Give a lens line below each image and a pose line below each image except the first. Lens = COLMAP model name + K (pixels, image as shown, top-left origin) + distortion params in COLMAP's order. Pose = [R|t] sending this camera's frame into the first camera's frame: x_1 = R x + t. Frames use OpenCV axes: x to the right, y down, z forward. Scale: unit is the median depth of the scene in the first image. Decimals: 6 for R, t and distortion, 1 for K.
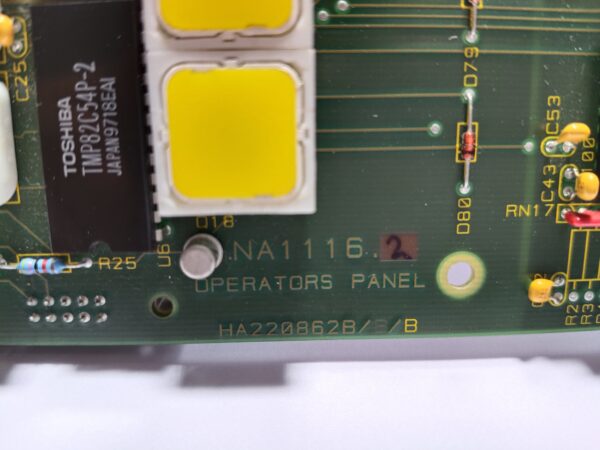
lens RADIAL K [[457.7, 0, 299.9], [0, 457.7, 226.6], [0, 0, 1]] dist [0.012102, -0.048367]
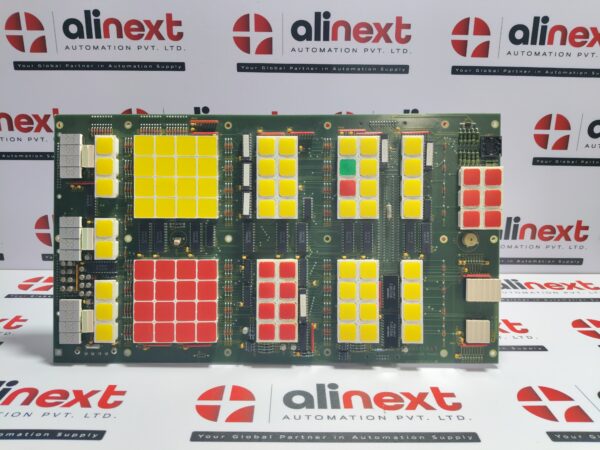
lens RADIAL K [[457.7, 0, 296.1], [0, 457.7, 226.4], [0, 0, 1]] dist [0.012102, -0.048367]
pose [[0.999537, 0.022342, -0.020669, -1.663655], [-0.025537, 0.985092, -0.170123, -0.514250], [0.016560, 0.170572, 0.985206, -5.796745]]
